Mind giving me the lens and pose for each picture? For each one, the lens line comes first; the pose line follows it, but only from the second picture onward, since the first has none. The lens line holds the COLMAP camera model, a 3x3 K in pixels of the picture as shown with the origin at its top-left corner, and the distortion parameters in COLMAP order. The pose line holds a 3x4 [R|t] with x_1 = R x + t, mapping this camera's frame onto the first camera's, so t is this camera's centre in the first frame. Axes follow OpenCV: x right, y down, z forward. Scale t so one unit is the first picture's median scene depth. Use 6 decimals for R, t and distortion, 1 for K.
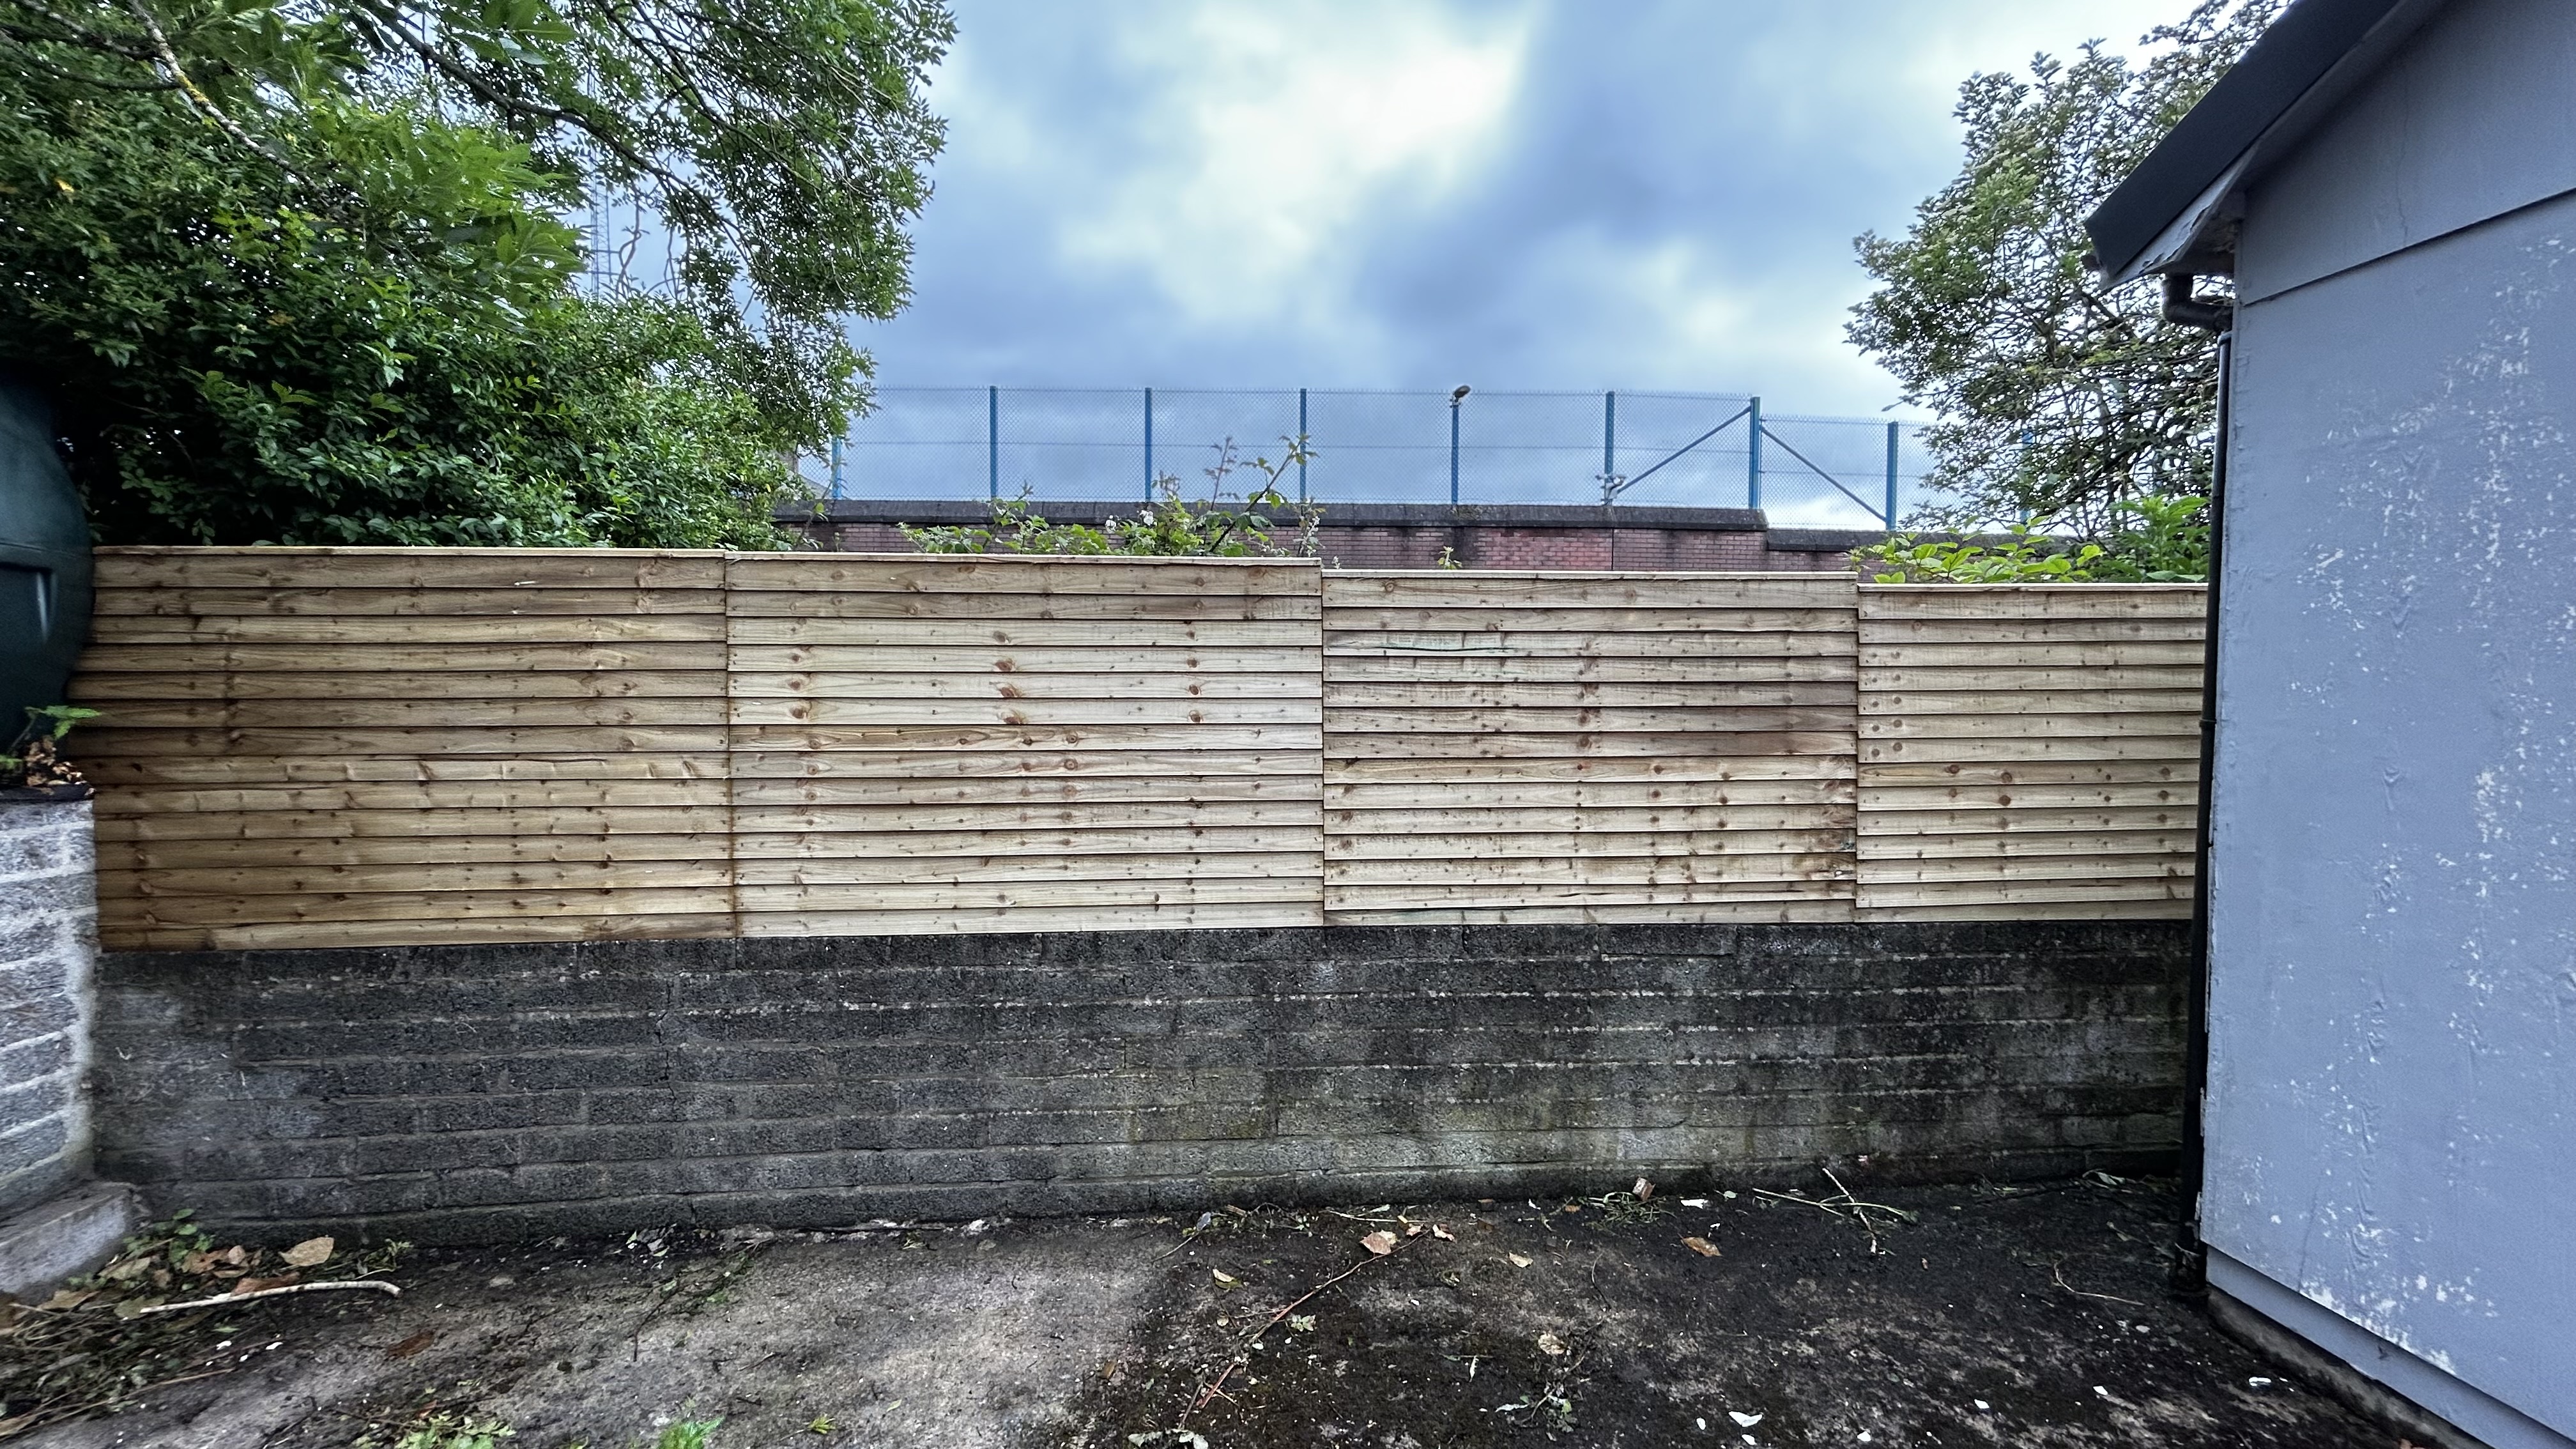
lens RADIAL K [[1036.2, 0, 1272.1], [0, 1036.2, 718.3], [0, 0, 1]] dist [0.000967, -0.000074]
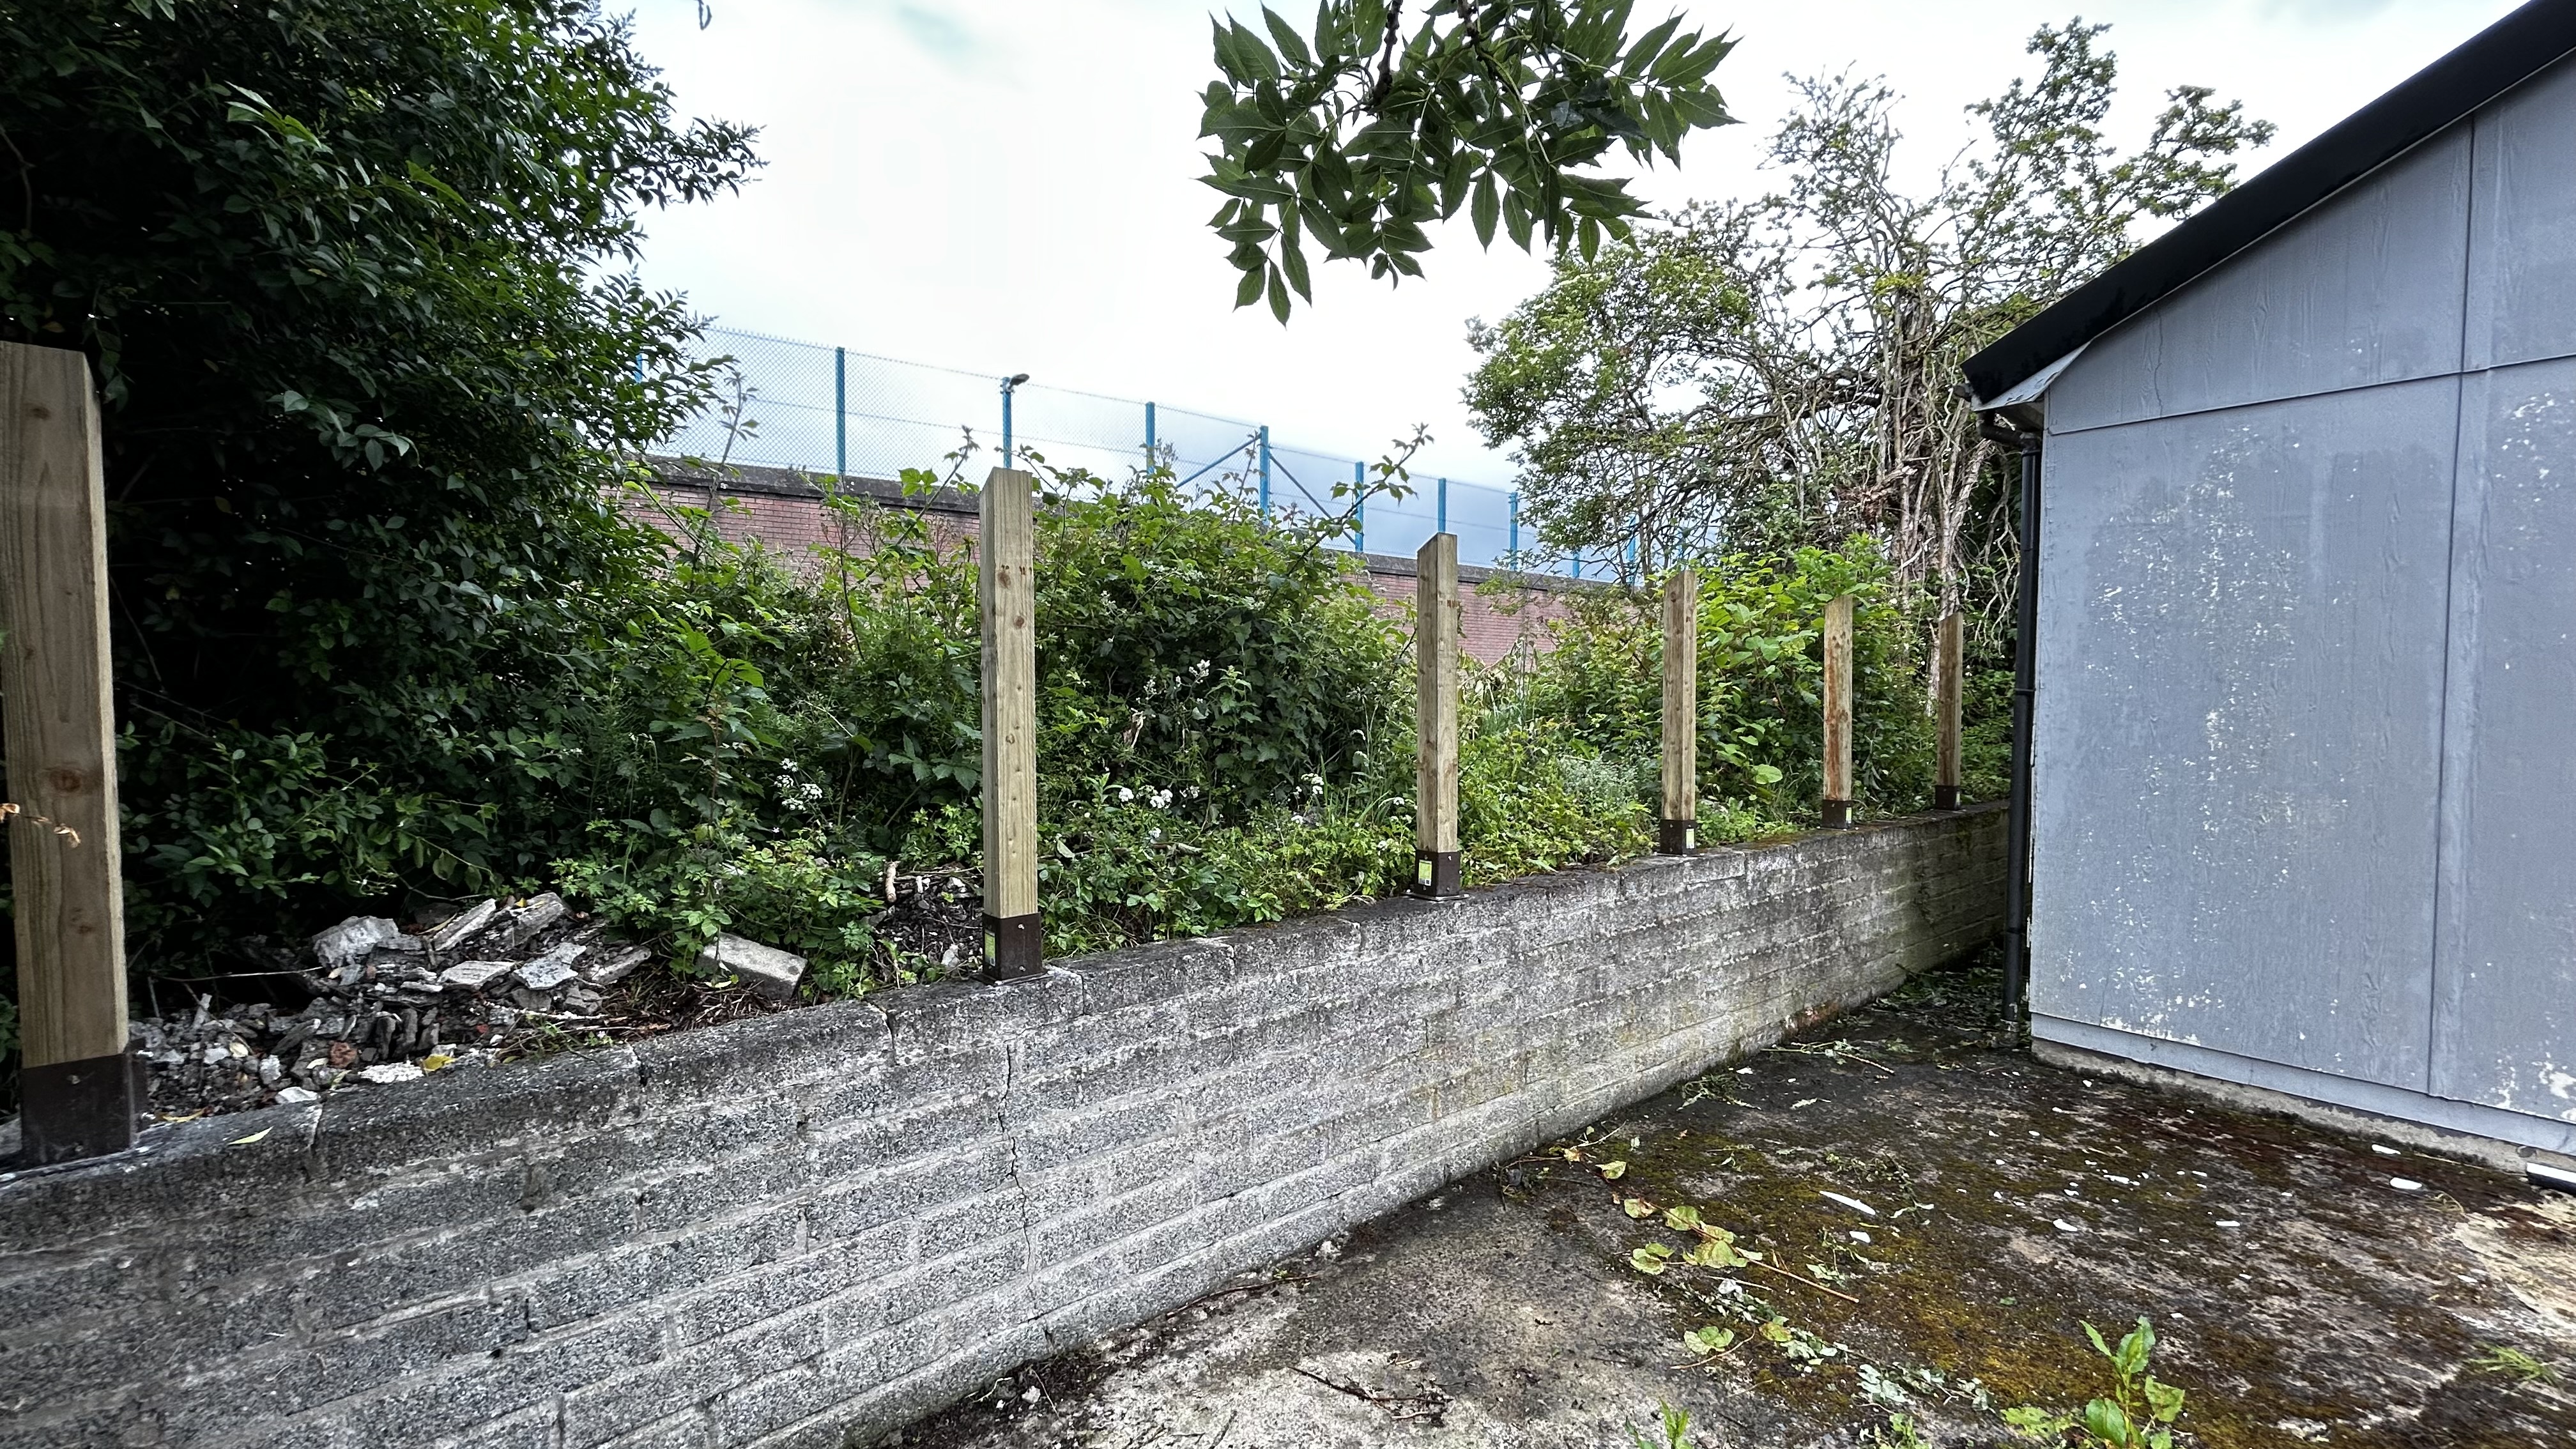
lens RADIAL K [[1036.2, 0, 1251.7], [0, 1036.2, 721.9], [0, 0, 1]] dist [0.000967, -0.000074]
pose [[0.835837, -0.020024, 0.548612, -0.851853], [0.019210, 0.999789, 0.007224, 0.015589], [-0.548641, 0.004501, 0.836046, 0.270308]]
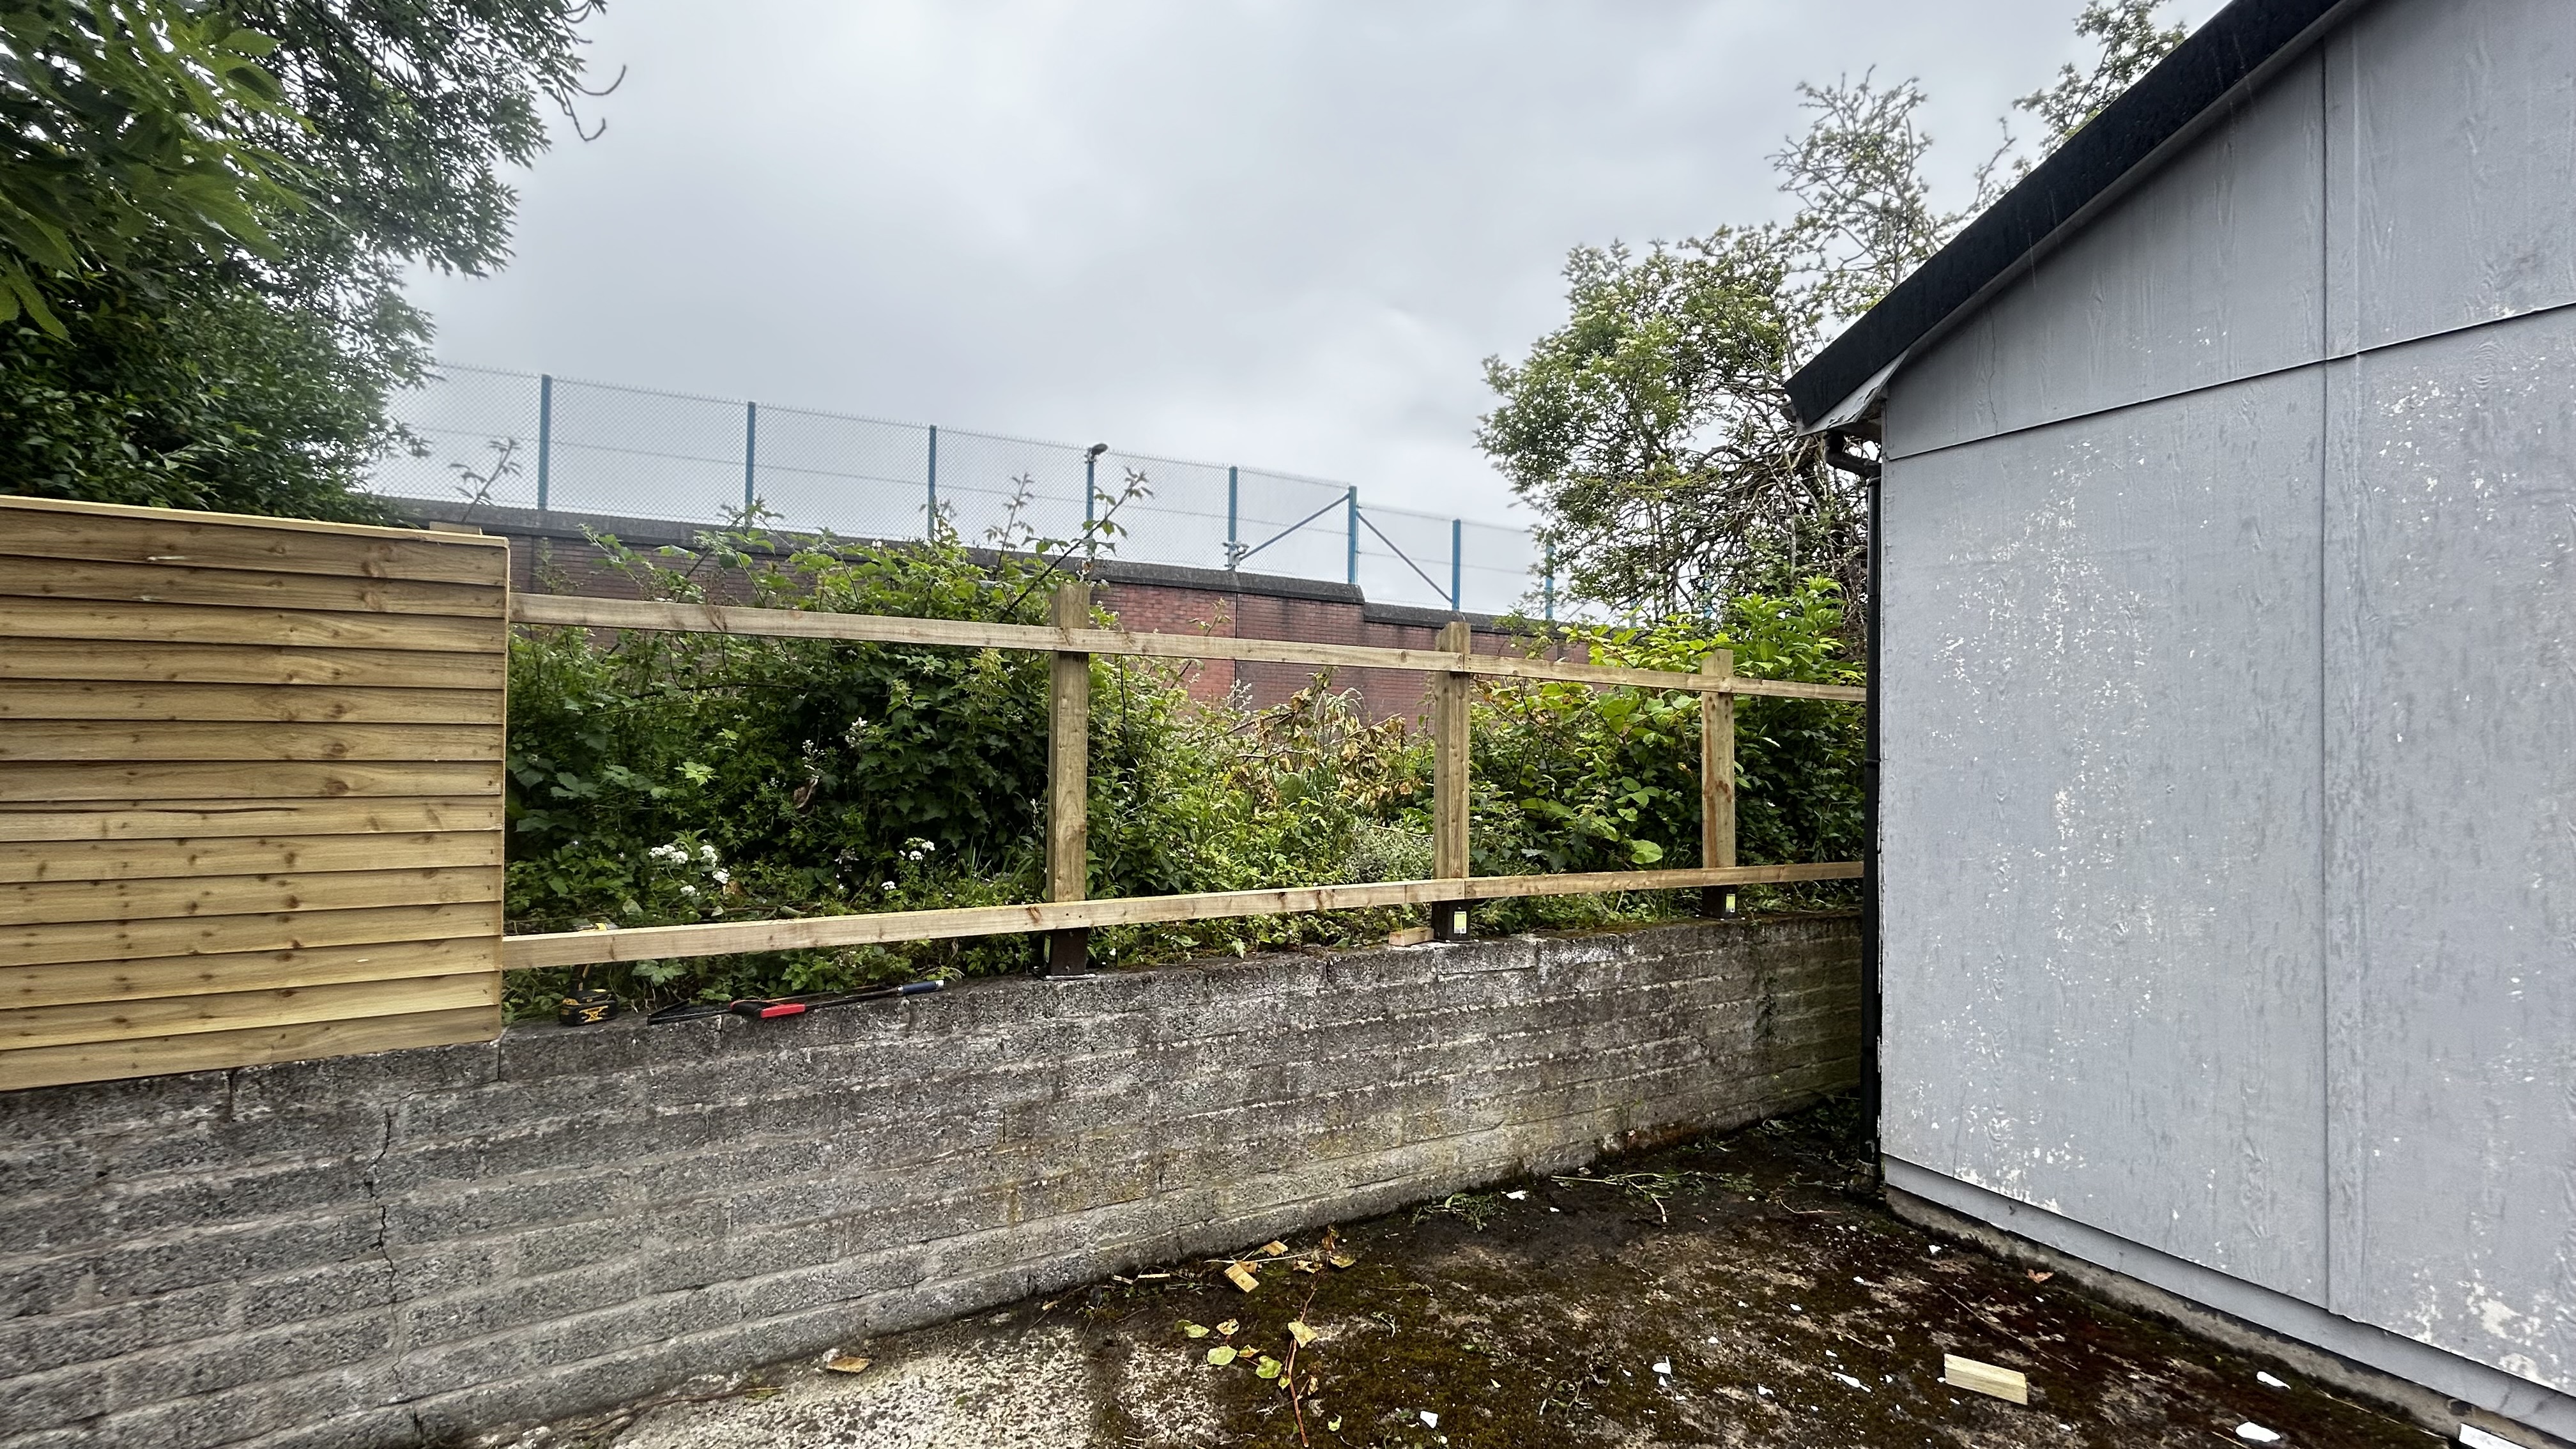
lens RADIAL K [[1036.2, 0, 1267.1], [0, 1036.2, 720.3], [0, 0, 1]] dist [0.000967, -0.000074]
pose [[0.917994, 0.018824, 0.396147, -0.308361], [0.001691, 0.998678, -0.051374, 0.016515], [-0.396591, 0.047831, 0.916749, 0.061843]]
